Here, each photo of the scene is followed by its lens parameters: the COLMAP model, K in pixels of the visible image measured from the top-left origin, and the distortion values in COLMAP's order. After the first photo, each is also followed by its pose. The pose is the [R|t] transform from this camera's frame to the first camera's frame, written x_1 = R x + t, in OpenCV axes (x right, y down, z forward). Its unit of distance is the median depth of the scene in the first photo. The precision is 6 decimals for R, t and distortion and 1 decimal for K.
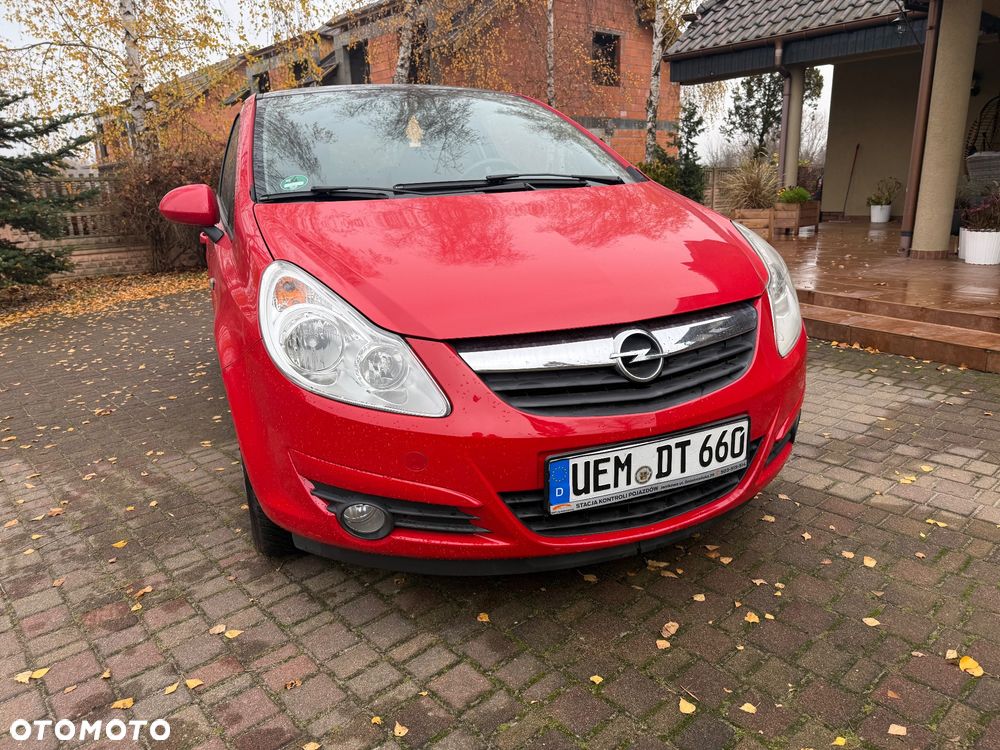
lens RADIAL K [[706.9, 0, 499.5], [0, 706.9, 378.0], [0, 0, 1]] dist [0.023392, -0.032236]
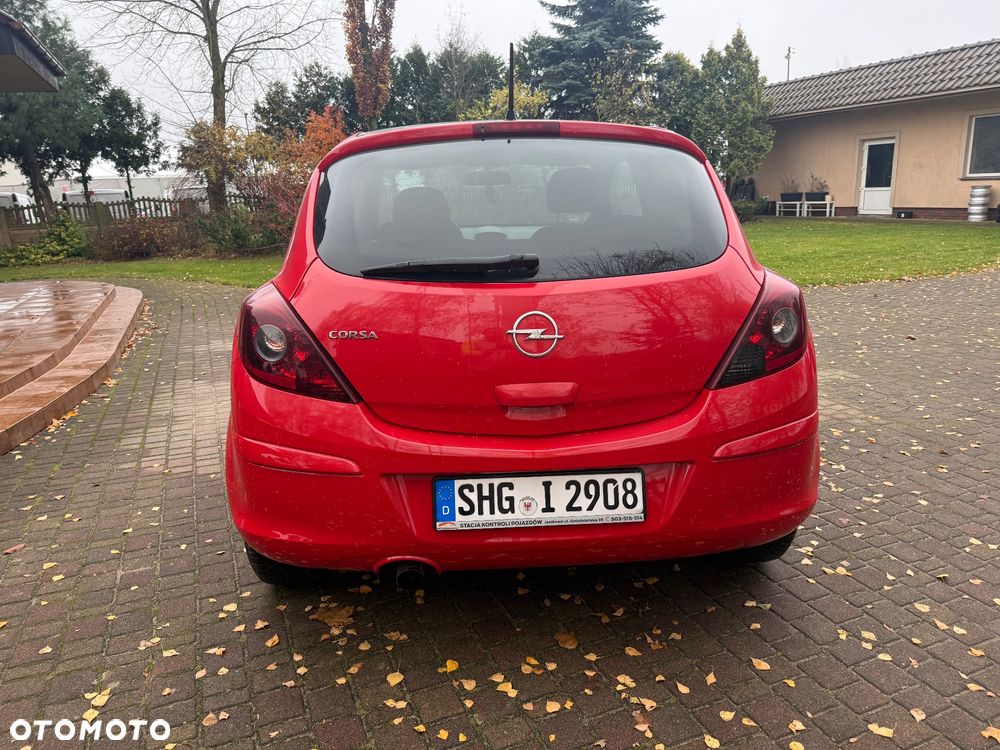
lens RADIAL K [[706.9, 0, 496.4], [0, 706.9, 371.5], [0, 0, 1]] dist [0.023392, -0.032236]
pose [[-0.942698, -0.011085, 0.333464, -0.827906], [0.157173, 0.866853, 0.473142, -0.964444], [-0.294309, 0.498441, -0.815438, 3.203968]]
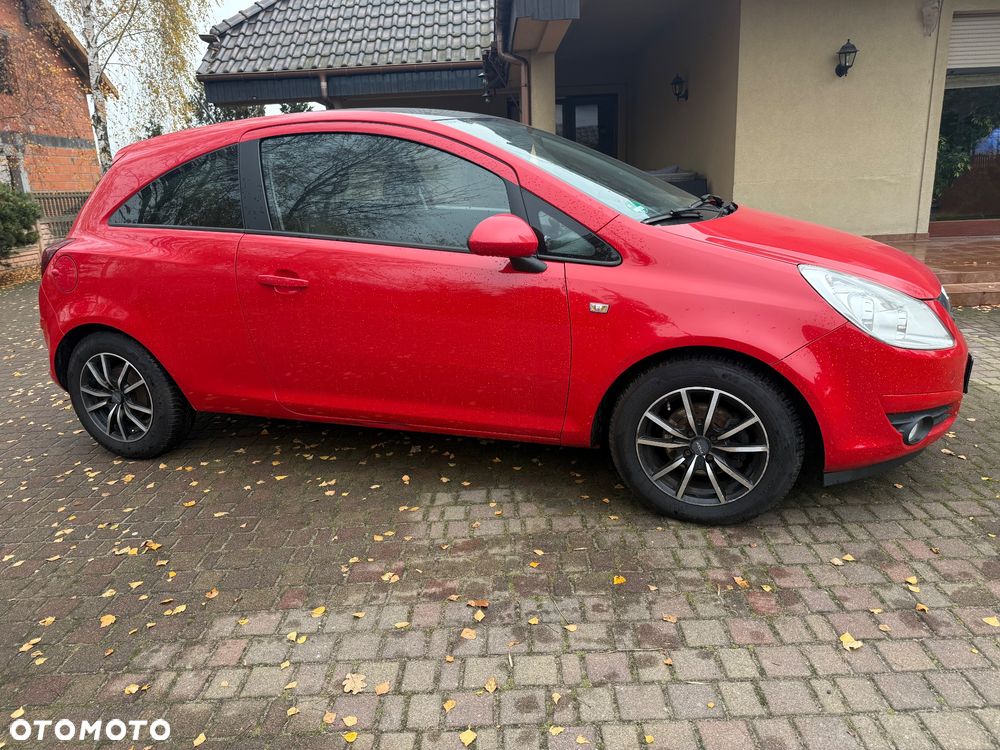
lens RADIAL K [[706.9, 0, 503.7], [0, 706.9, 372.9], [0, 0, 1]] dist [0.023392, -0.032236]
pose [[0.669142, -0.194583, 0.717207, -1.400585], [0.218436, 0.973977, 0.060450, -0.147770], [-0.710306, 0.116214, 0.694233, 0.446814]]
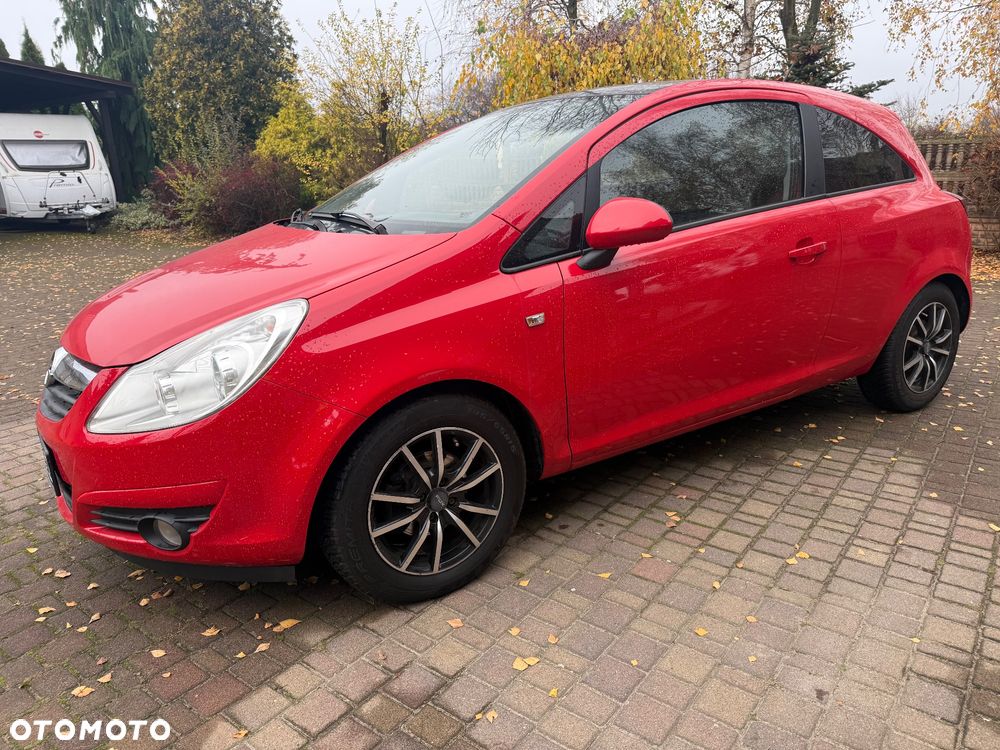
lens RADIAL K [[706.9, 0, 503.0], [0, 706.9, 377.9], [0, 0, 1]] dist [0.023392, -0.032236]
pose [[0.192173, 0.317321, -0.928643, 1.247491], [-0.241363, 0.932497, 0.268690, -0.448699], [0.951217, 0.172505, 0.255790, 1.136532]]
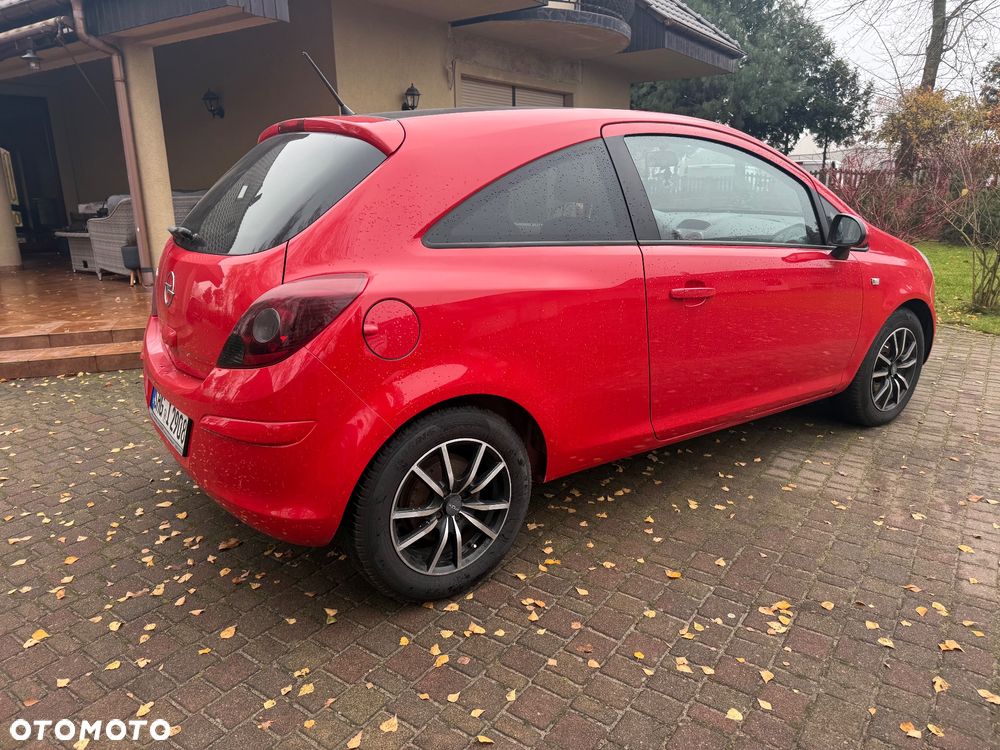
lens RADIAL K [[706.9, 0, 497.4], [0, 706.9, 372.5], [0, 0, 1]] dist [0.023392, -0.032236]
pose [[-0.223563, -0.216624, 0.950312, -1.806326], [0.283148, 0.918509, 0.275986, -0.635153], [-0.932656, 0.330779, -0.144008, 2.196696]]
